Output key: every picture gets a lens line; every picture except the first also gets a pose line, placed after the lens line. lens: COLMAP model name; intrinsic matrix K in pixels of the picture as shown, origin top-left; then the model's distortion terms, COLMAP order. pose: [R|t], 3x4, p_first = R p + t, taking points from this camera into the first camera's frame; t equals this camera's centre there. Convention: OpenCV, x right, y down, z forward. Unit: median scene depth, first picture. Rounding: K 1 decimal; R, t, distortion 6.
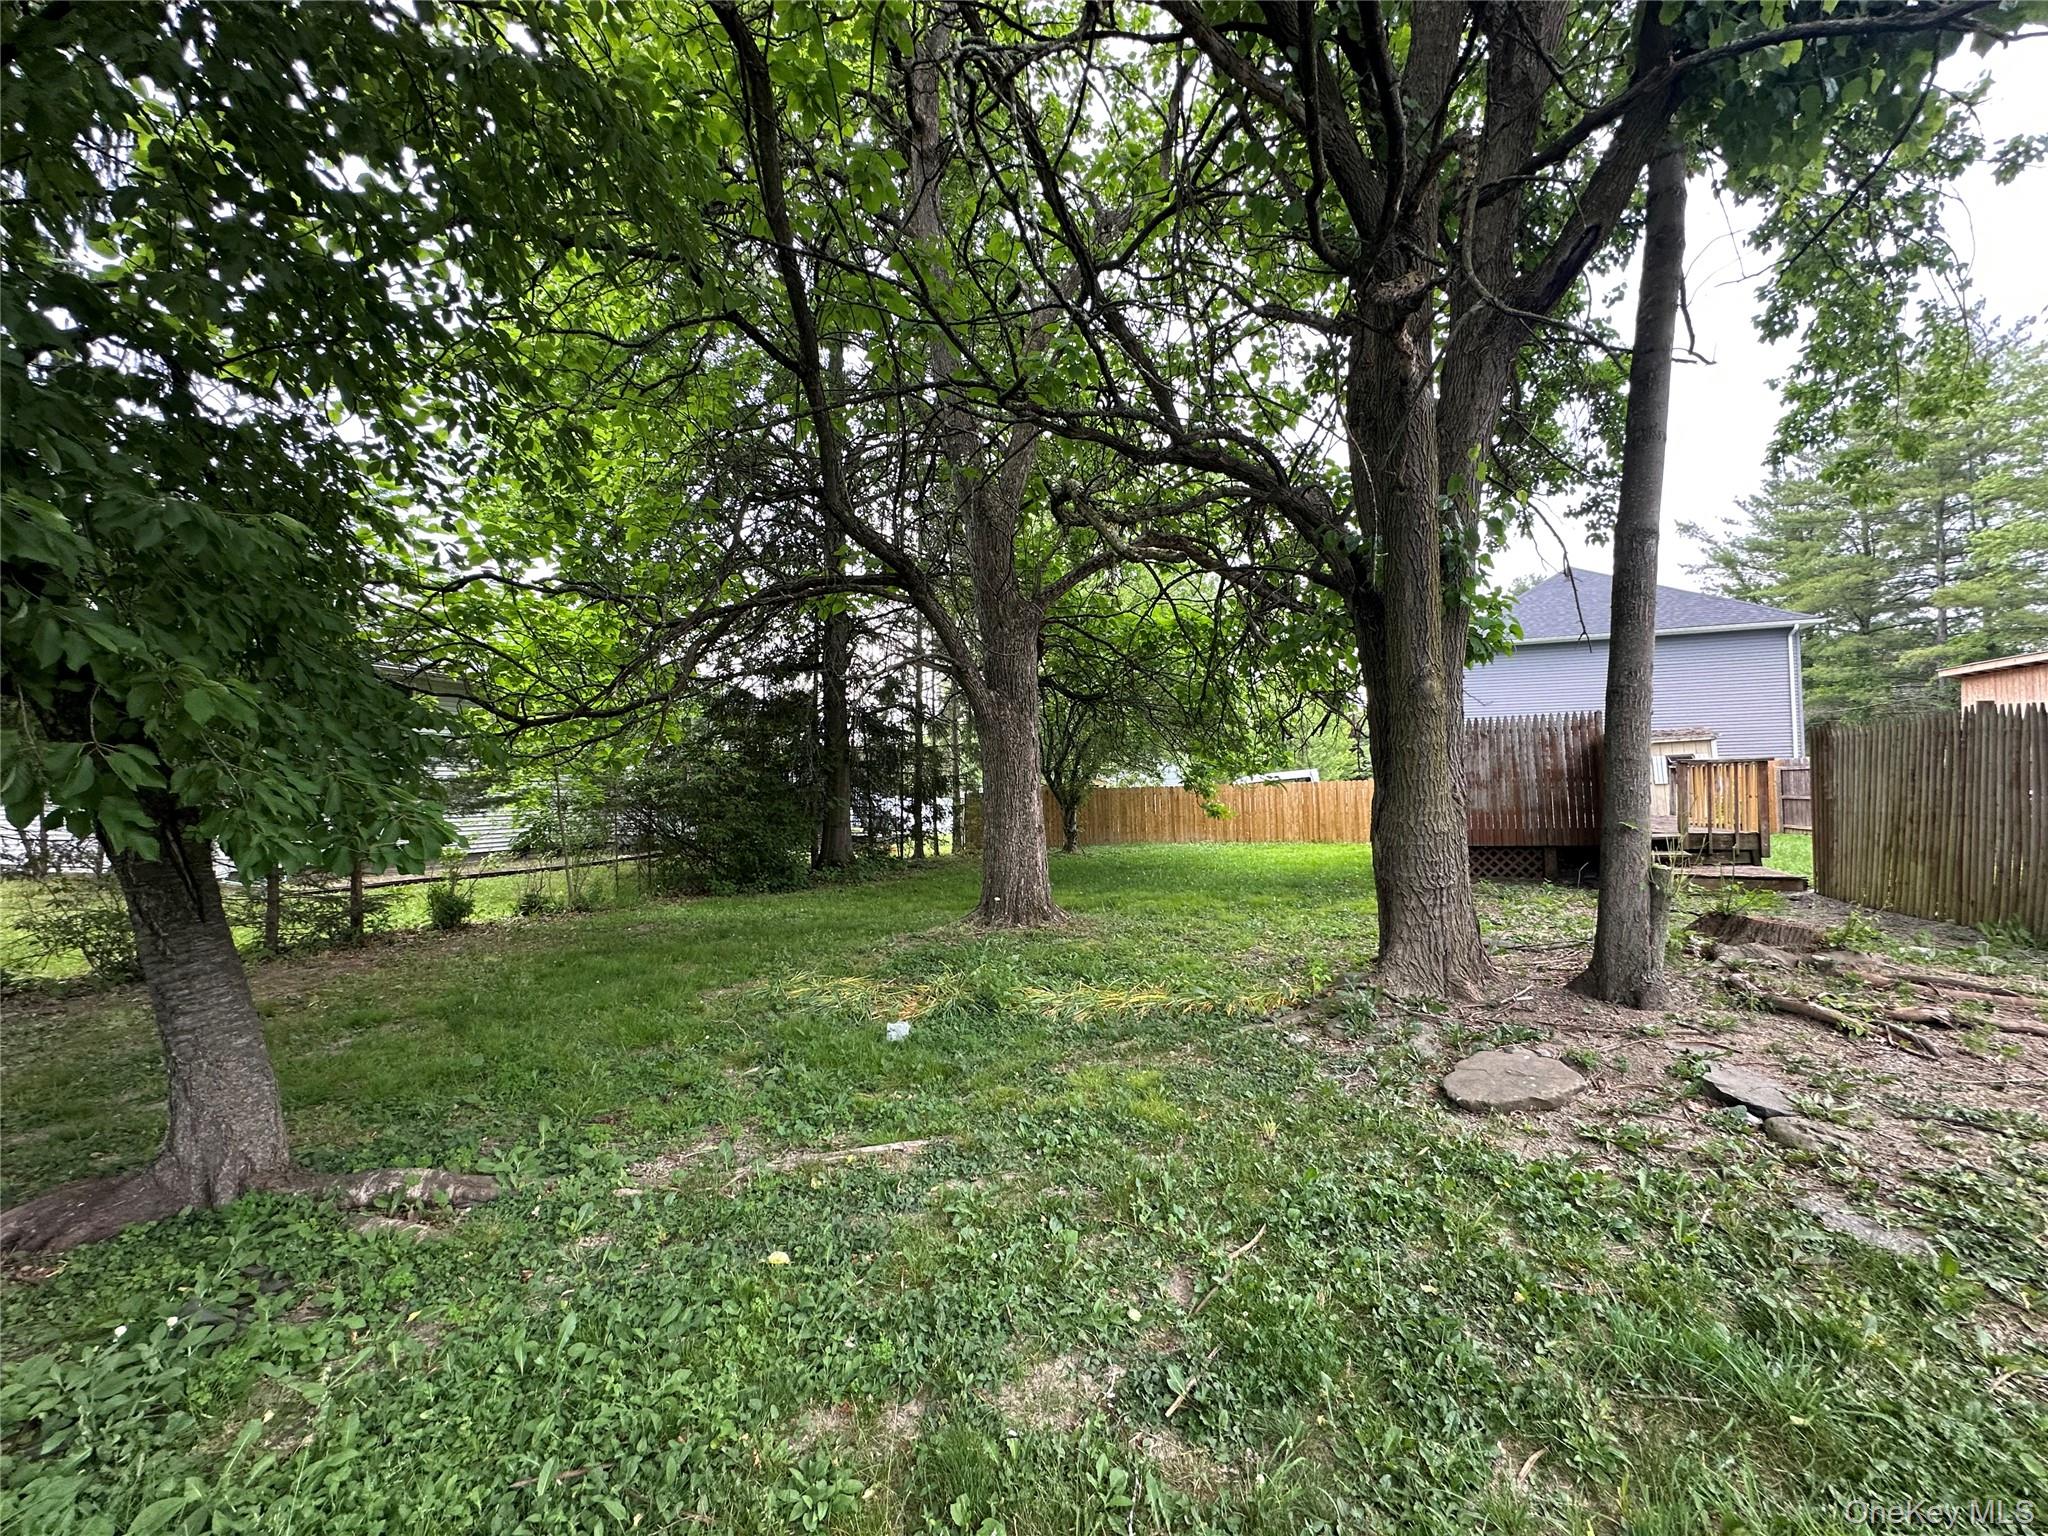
lens RADIAL K [[820.5, 0, 1012.5], [0, 820.5, 765.1], [0, 0, 1]] dist [-0.006641, 0.001238]
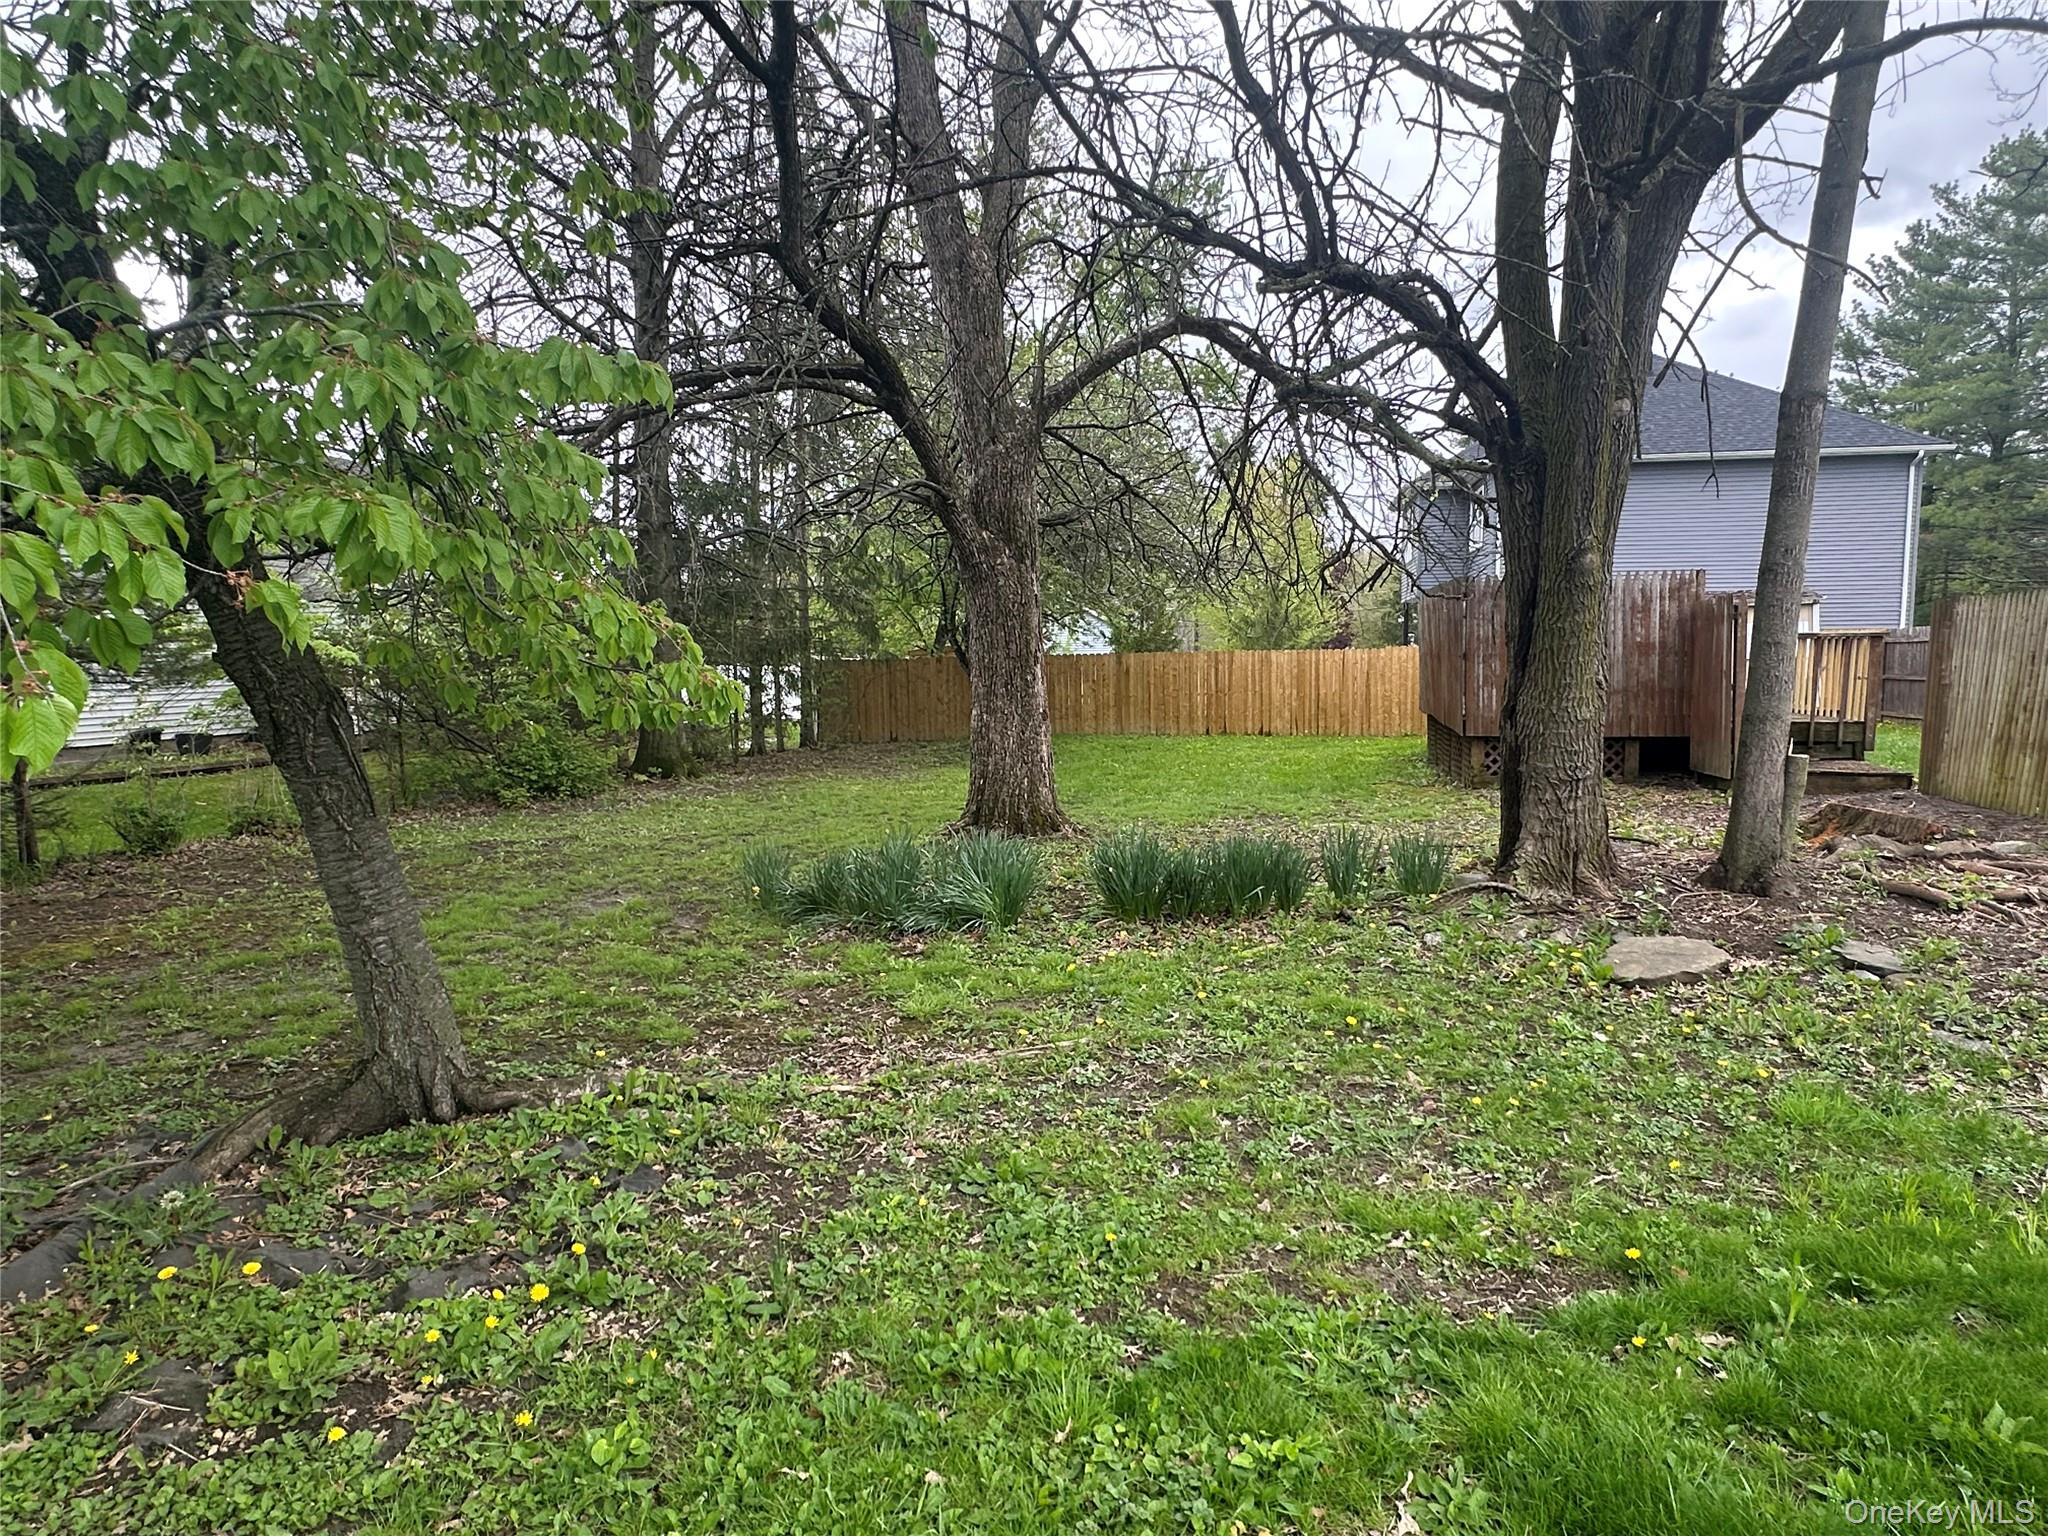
lens RADIAL K [[1253.4, 0, 1025.5], [0, 1253.4, 770.7], [0, 0, 1]] dist [0.001986, -0.002438]
pose [[0.986668, 0.000100, 0.162746, -0.185139], [-0.020724, 0.991936, 0.125035, -0.014046], [-0.161421, -0.126741, 0.978713, -0.163505]]
